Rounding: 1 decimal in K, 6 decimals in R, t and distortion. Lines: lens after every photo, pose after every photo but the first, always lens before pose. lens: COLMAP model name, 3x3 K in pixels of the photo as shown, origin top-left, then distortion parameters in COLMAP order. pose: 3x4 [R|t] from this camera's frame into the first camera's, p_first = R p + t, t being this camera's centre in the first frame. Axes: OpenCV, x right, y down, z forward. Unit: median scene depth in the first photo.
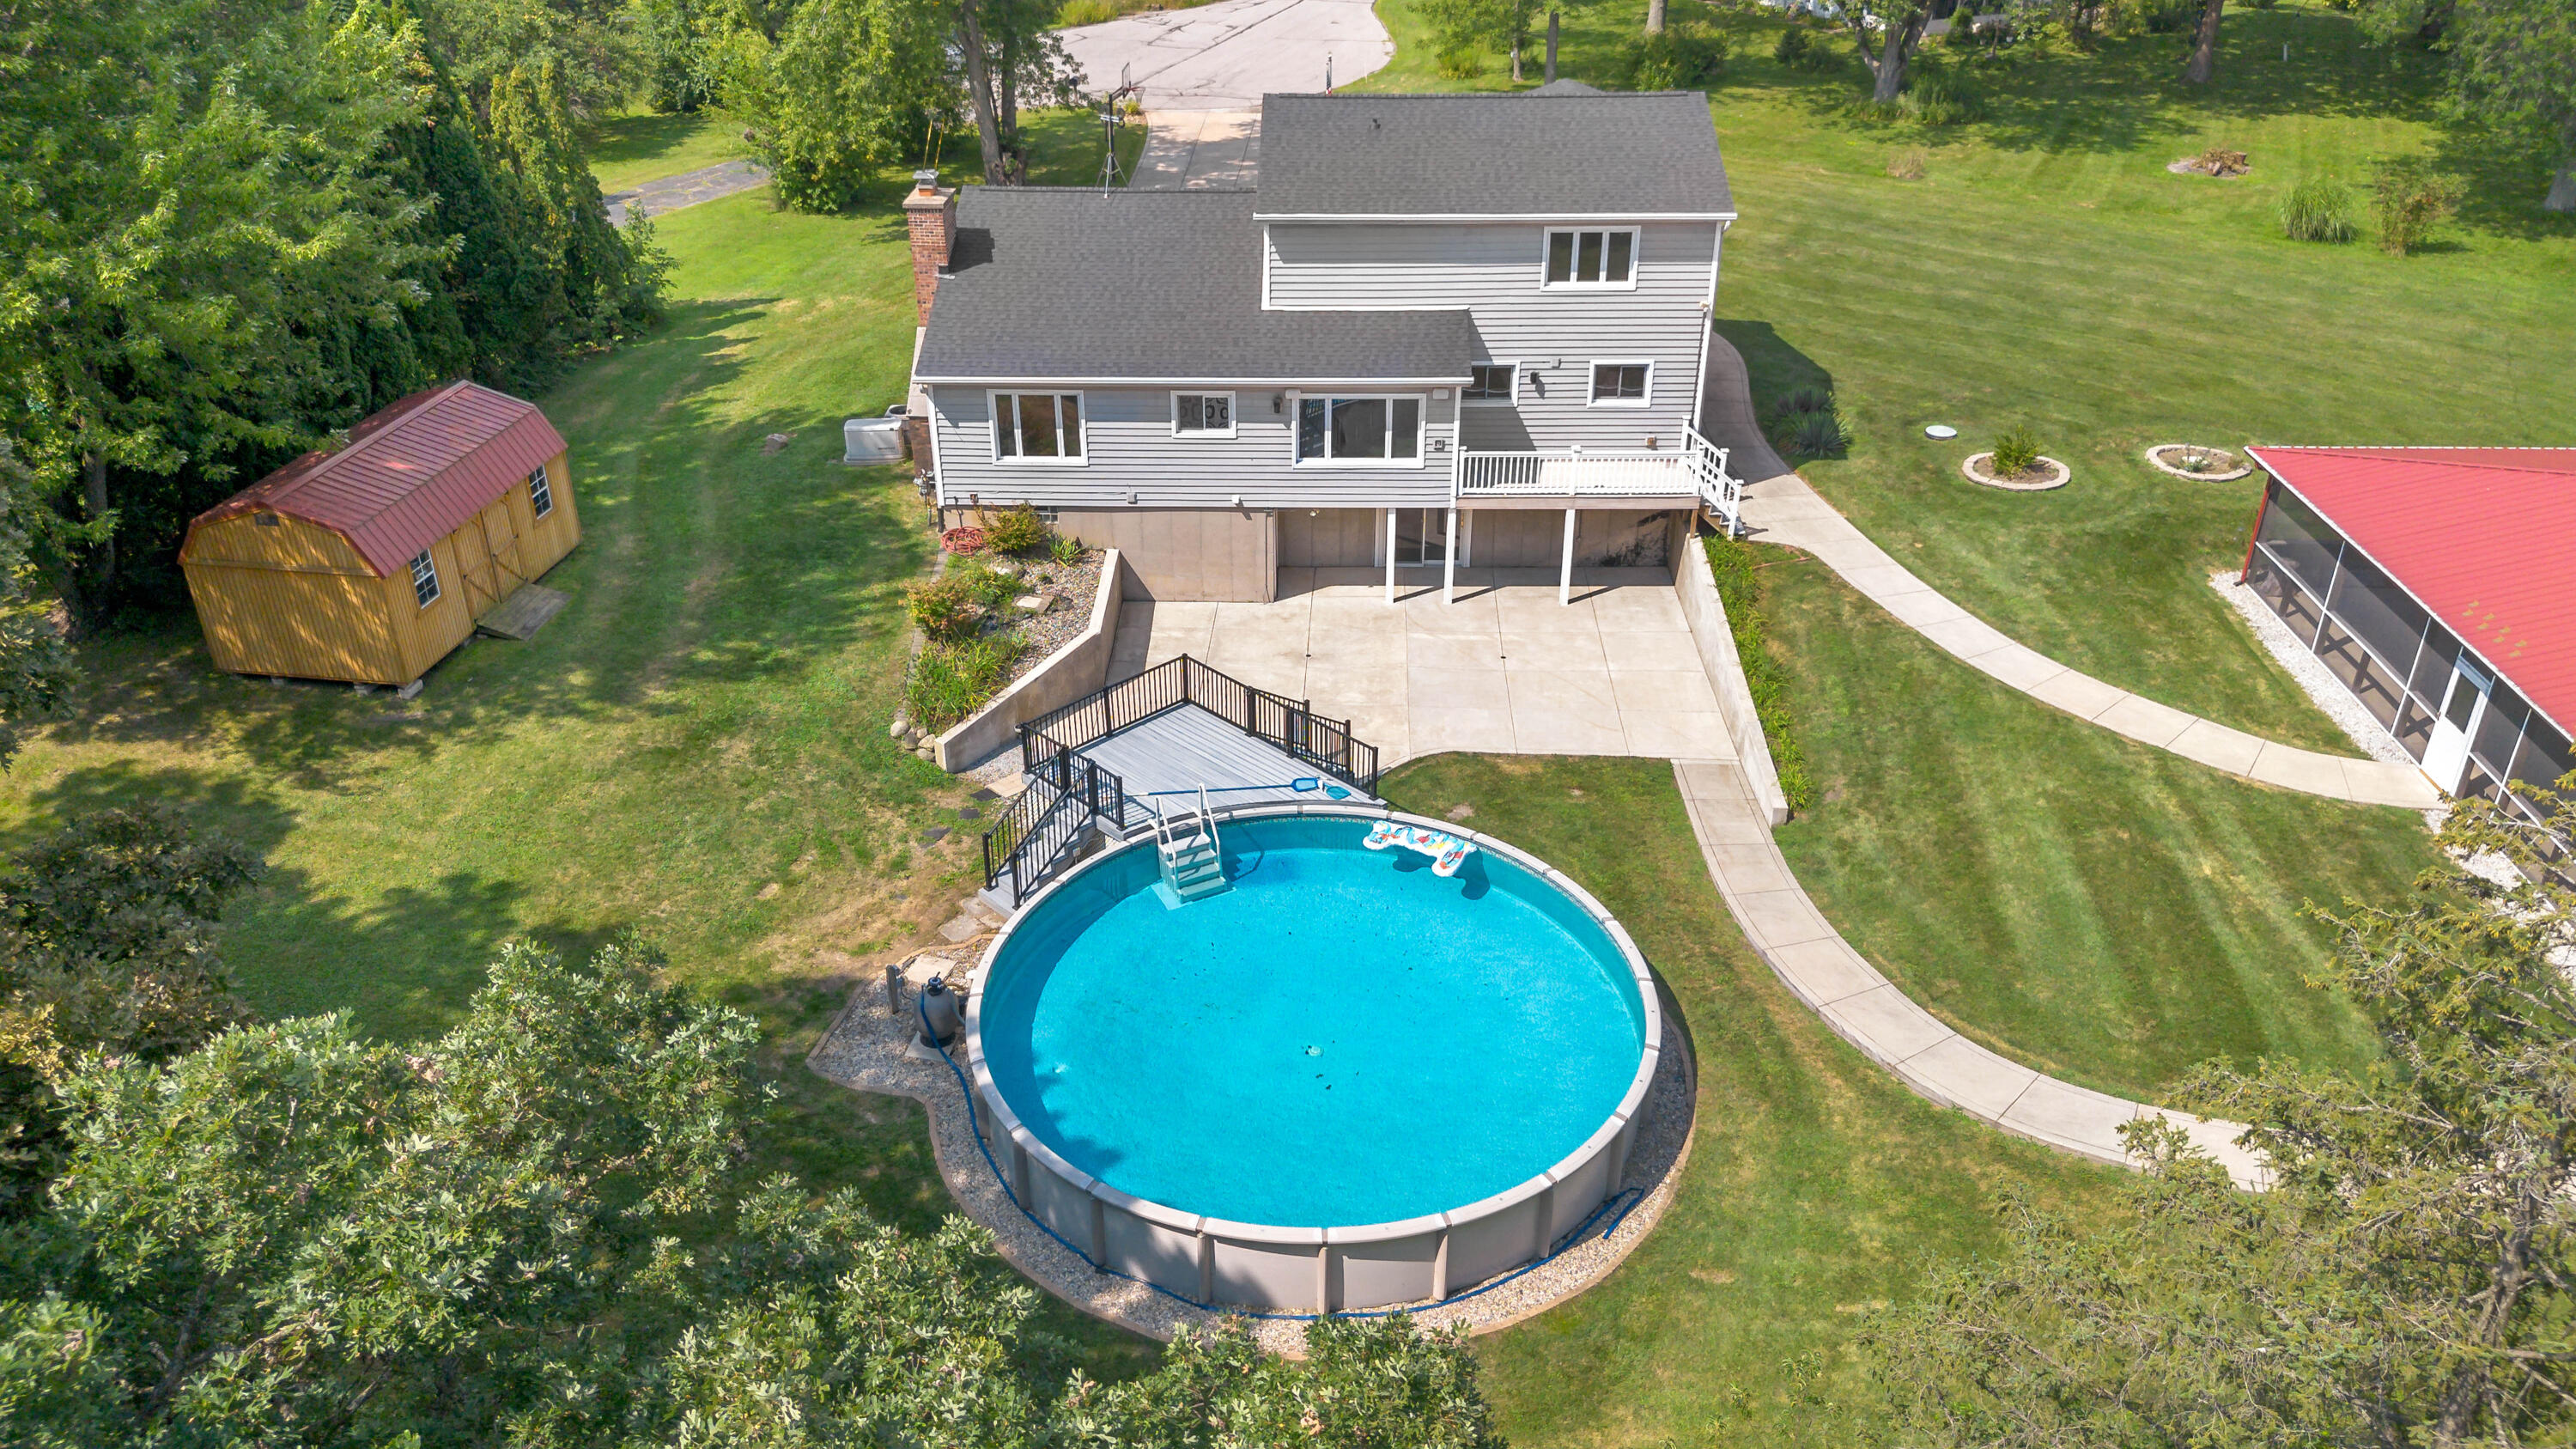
lens RADIAL K [[1863.5, 0, 1288.0], [0, 1863.5, 724.5], [0, 0, 1]] dist [0.082068, -0.091504]
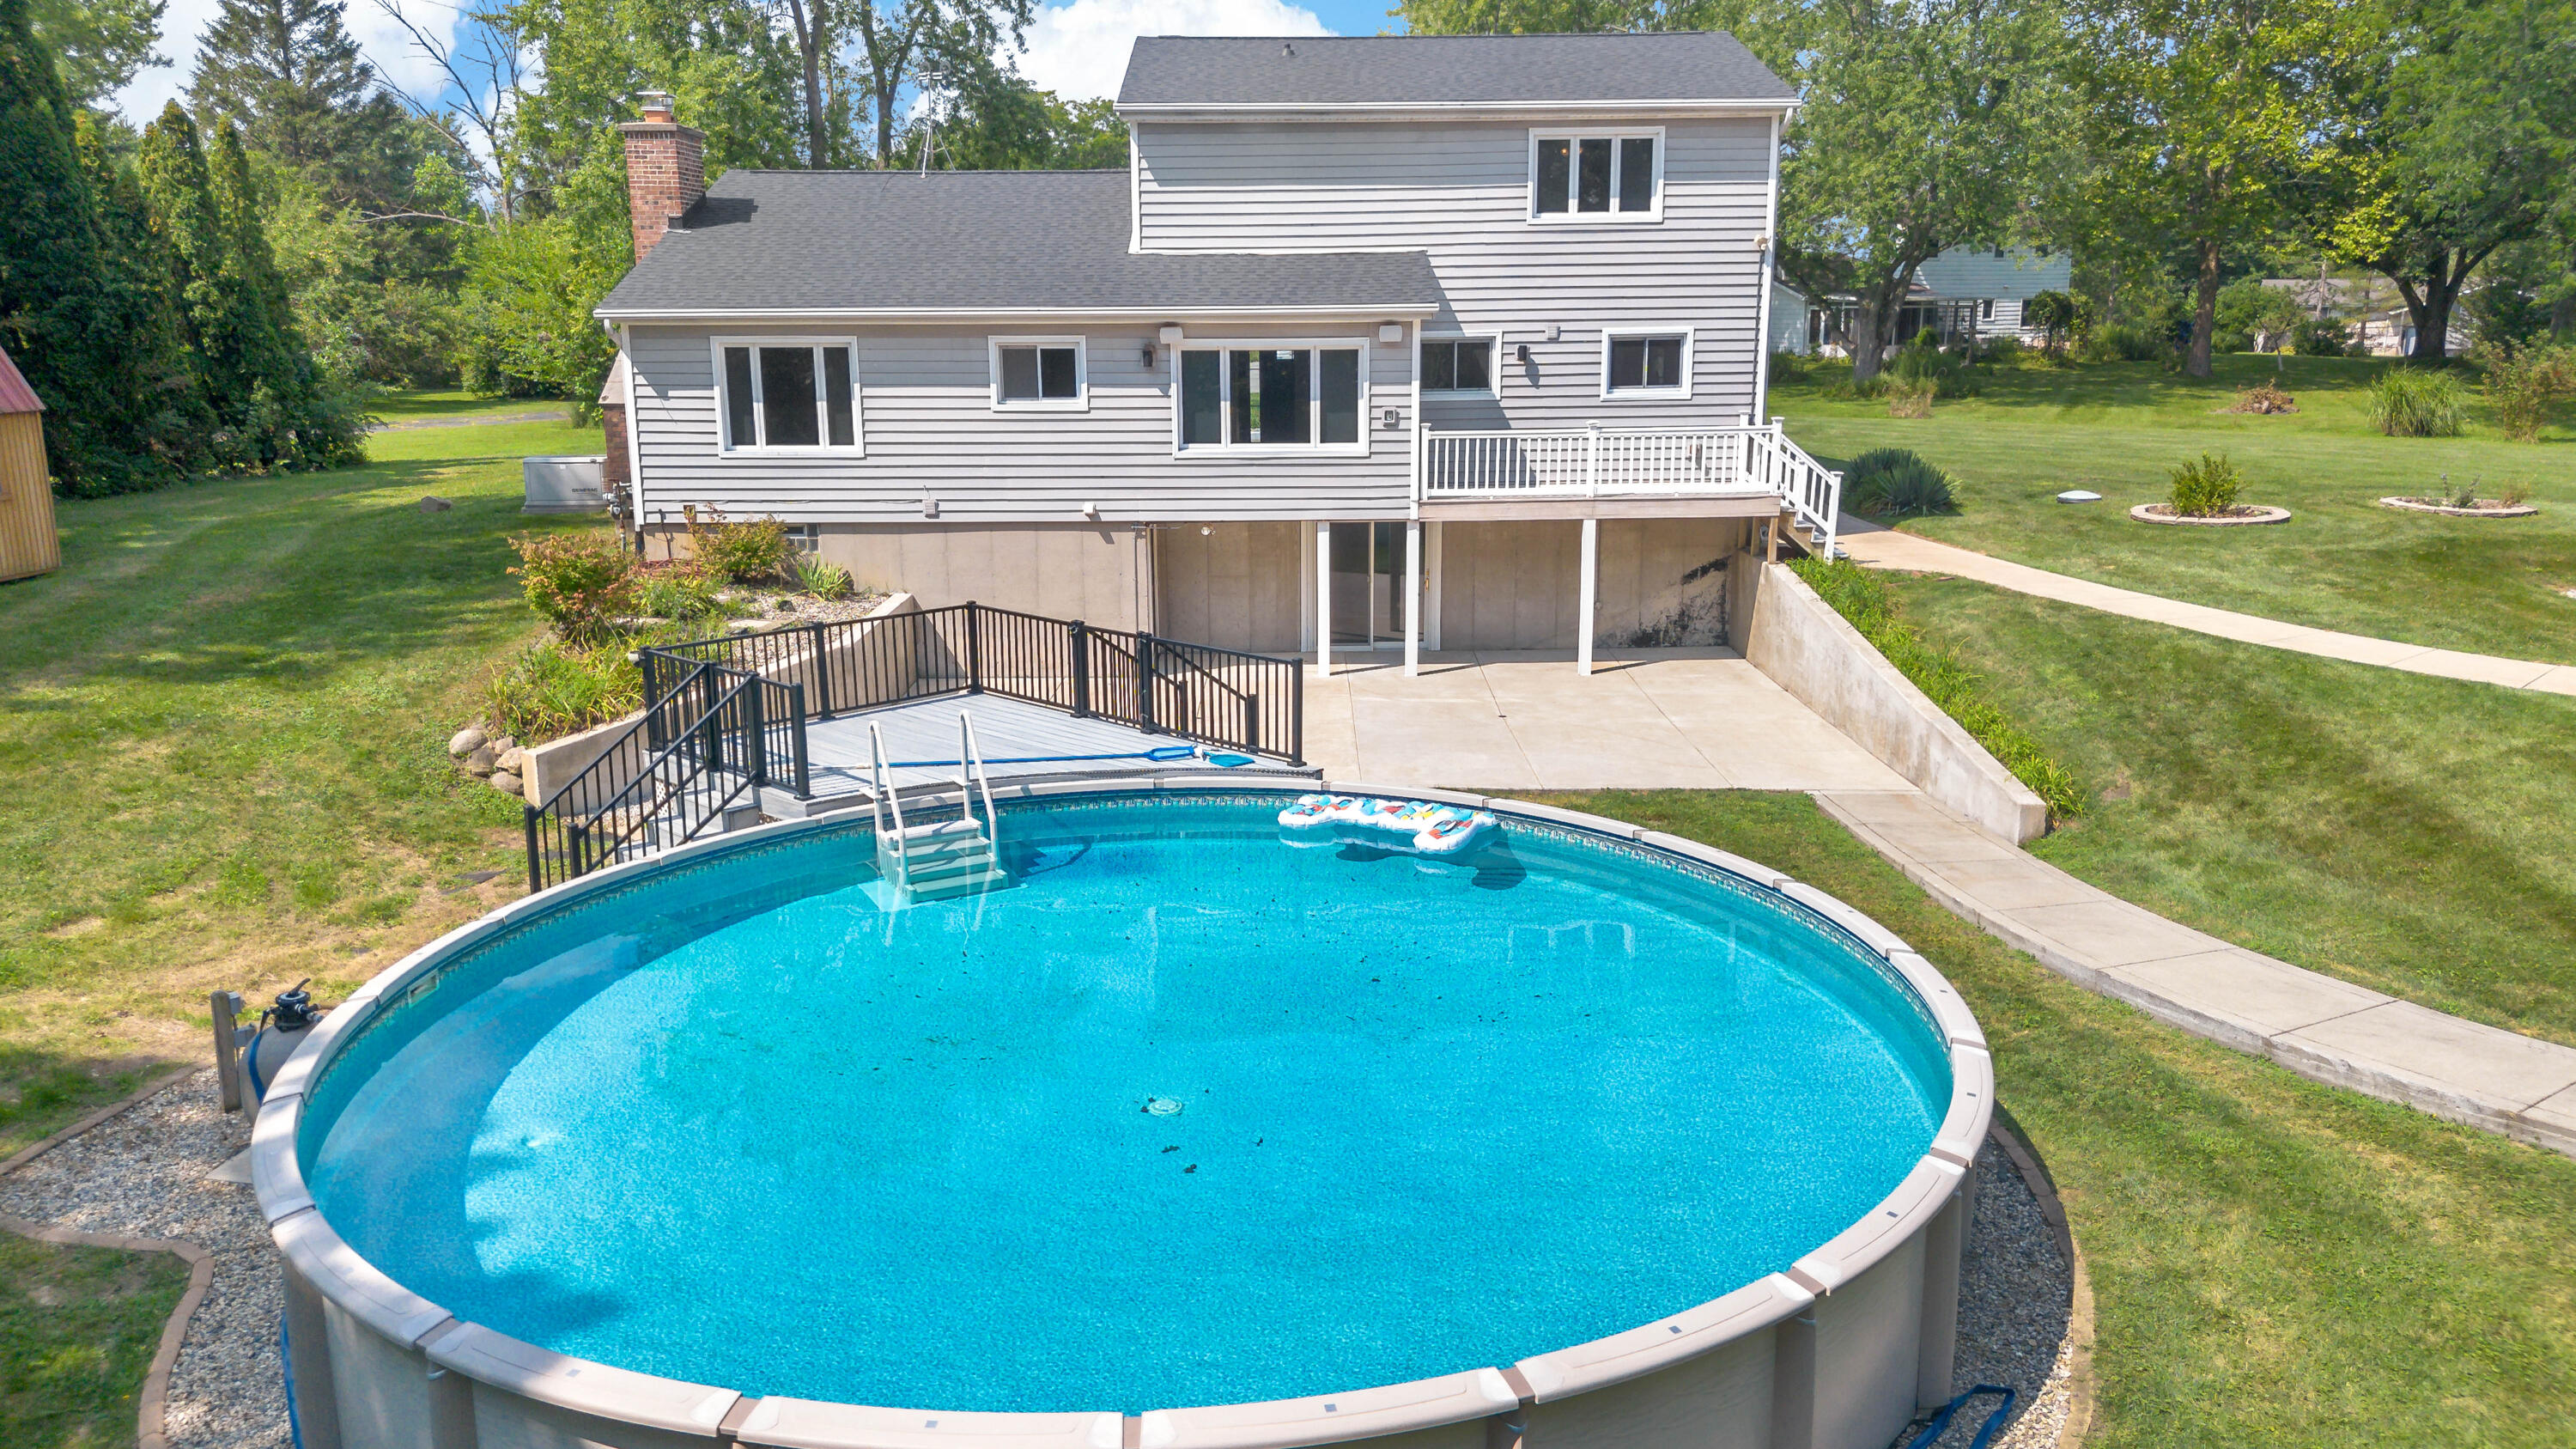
lens RADIAL K [[1863.5, 0, 1288.0], [0, 1863.5, 724.5], [0, 0, 1]] dist [0.082068, -0.091504]
pose [[0.999425, -0.010233, 0.032322, 0.021329], [0.018878, 0.959861, -0.279840, 0.144234], [-0.028161, 0.280290, 0.959502, 0.388784]]
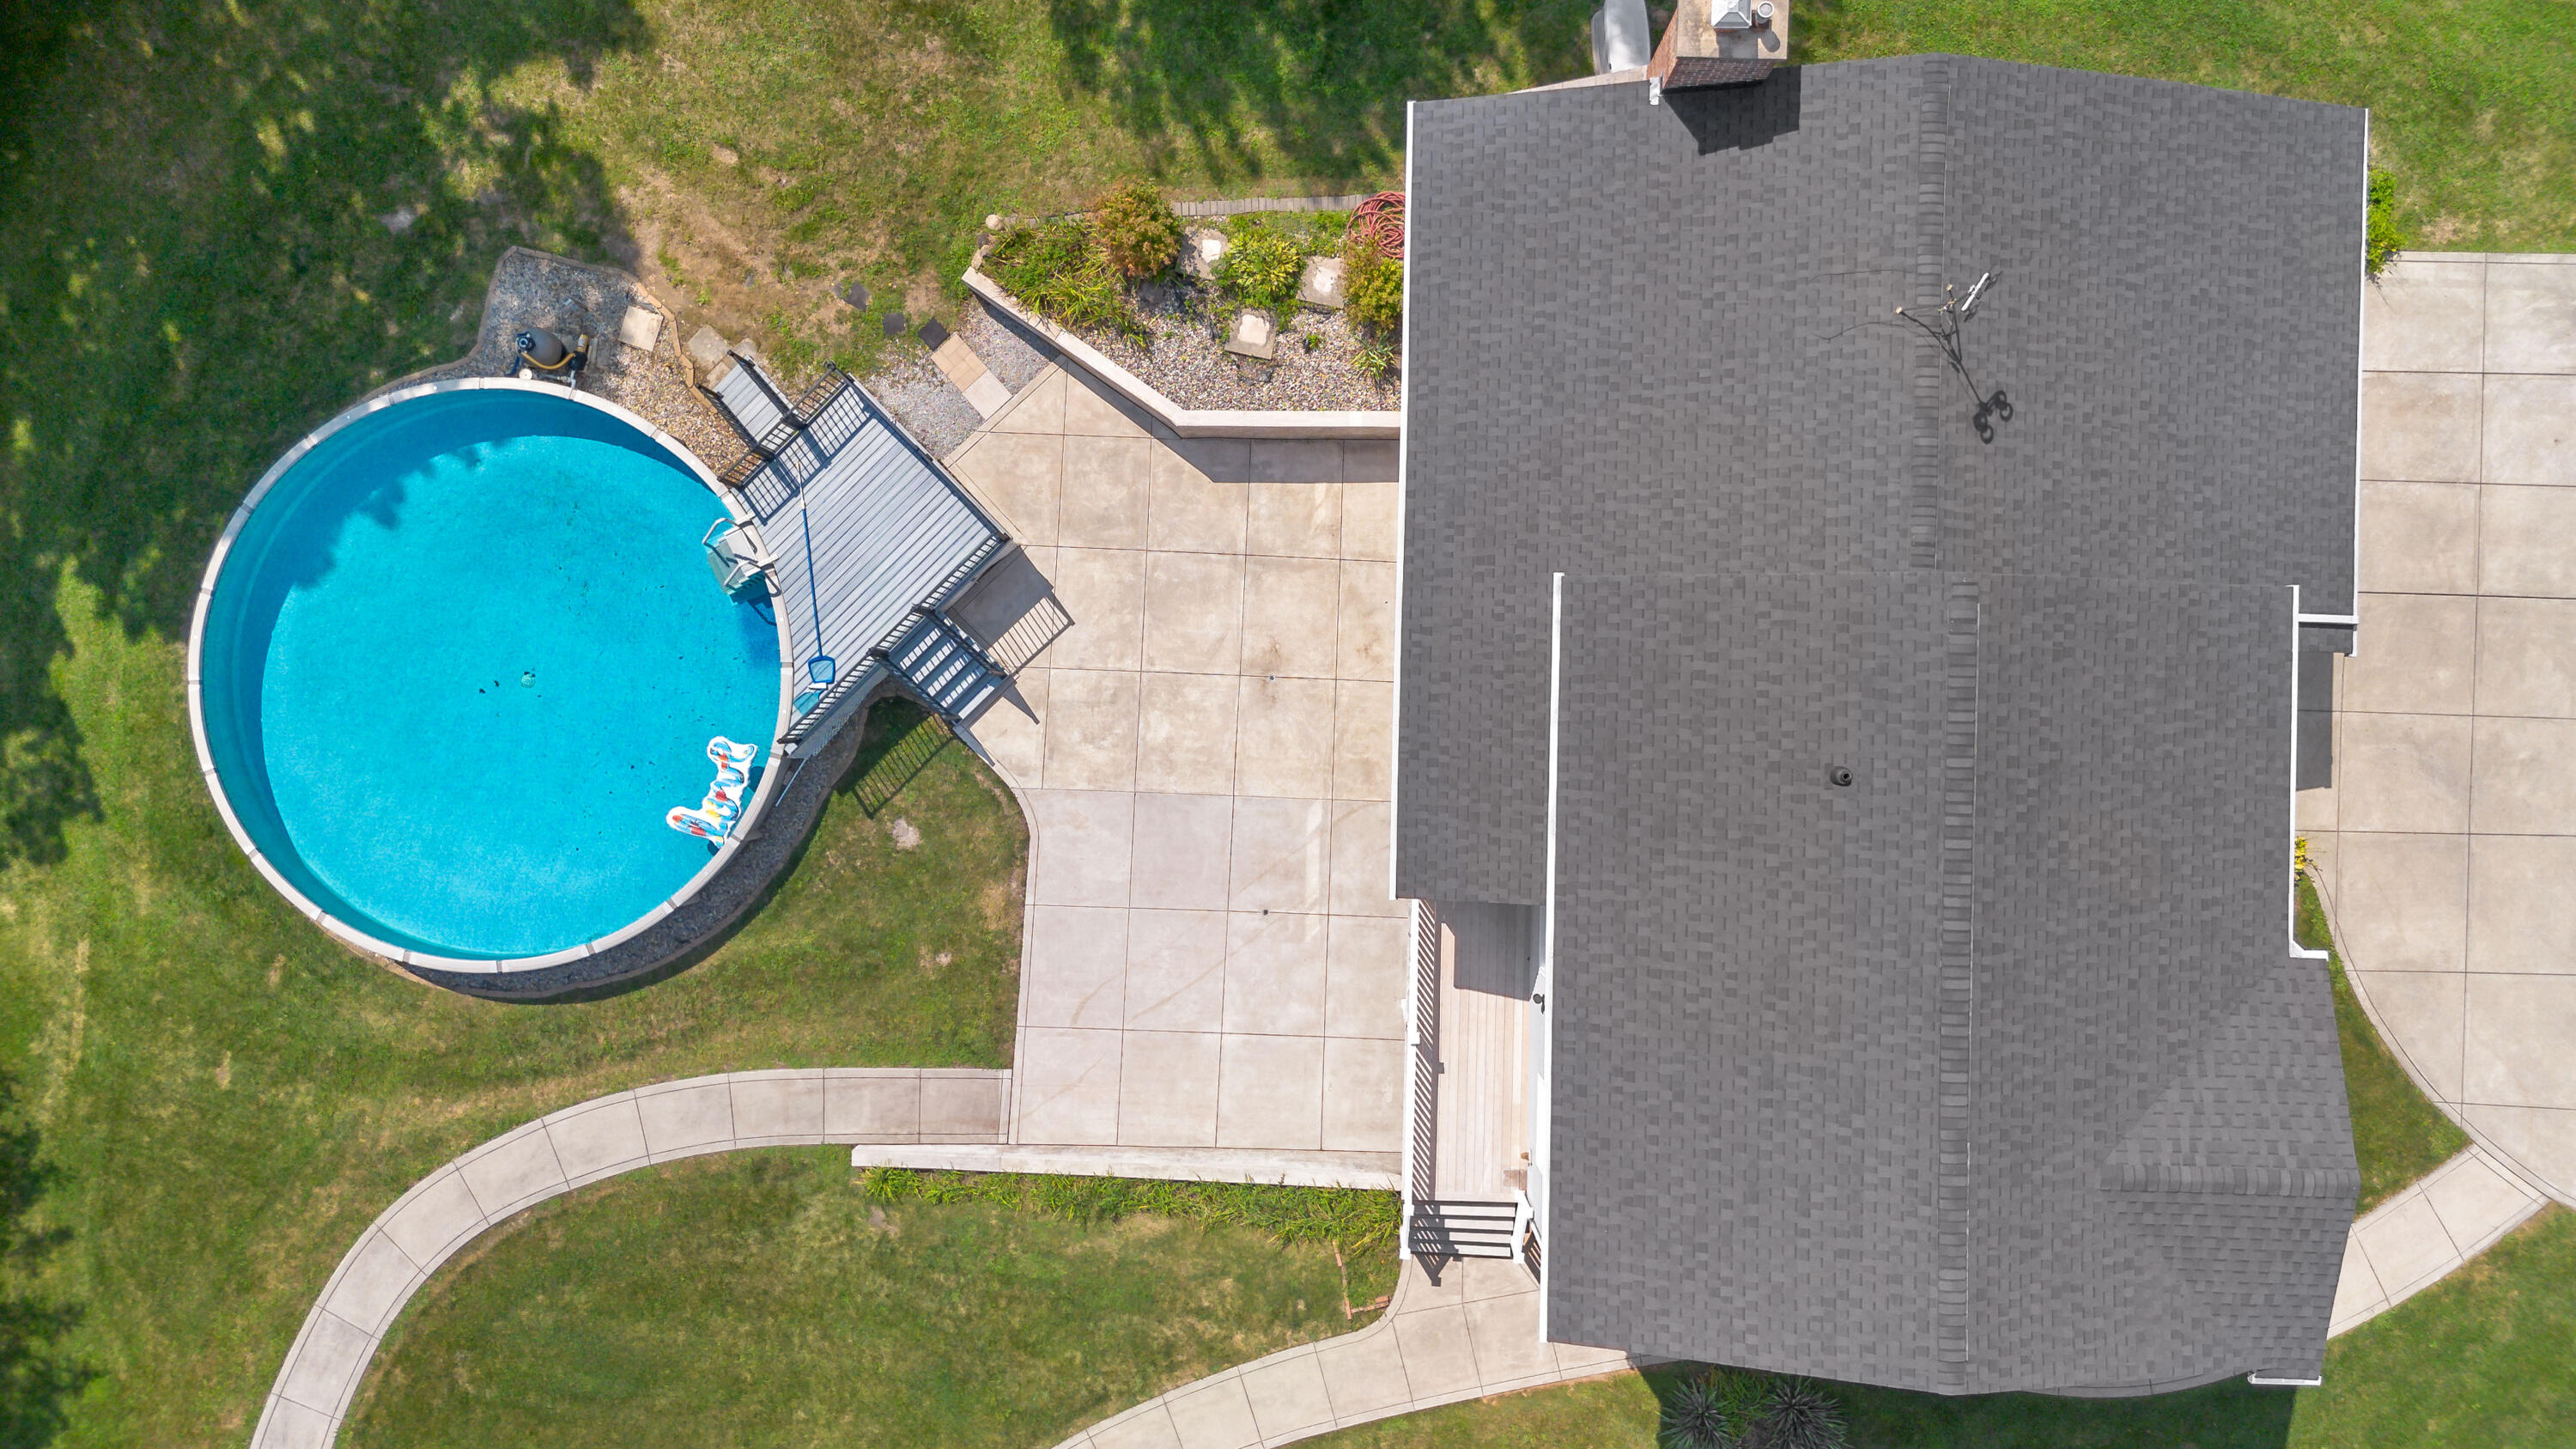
lens RADIAL K [[1863.5, 0, 1288.0], [0, 1863.5, 724.5], [0, 0, 1]] dist [0.082068, -0.091504]
pose [[0.002846, 0.999989, -0.003708, 0.034226], [-0.462099, 0.004603, 0.886816, -0.771267], [0.886824, -0.000810, 0.462107, 0.624469]]
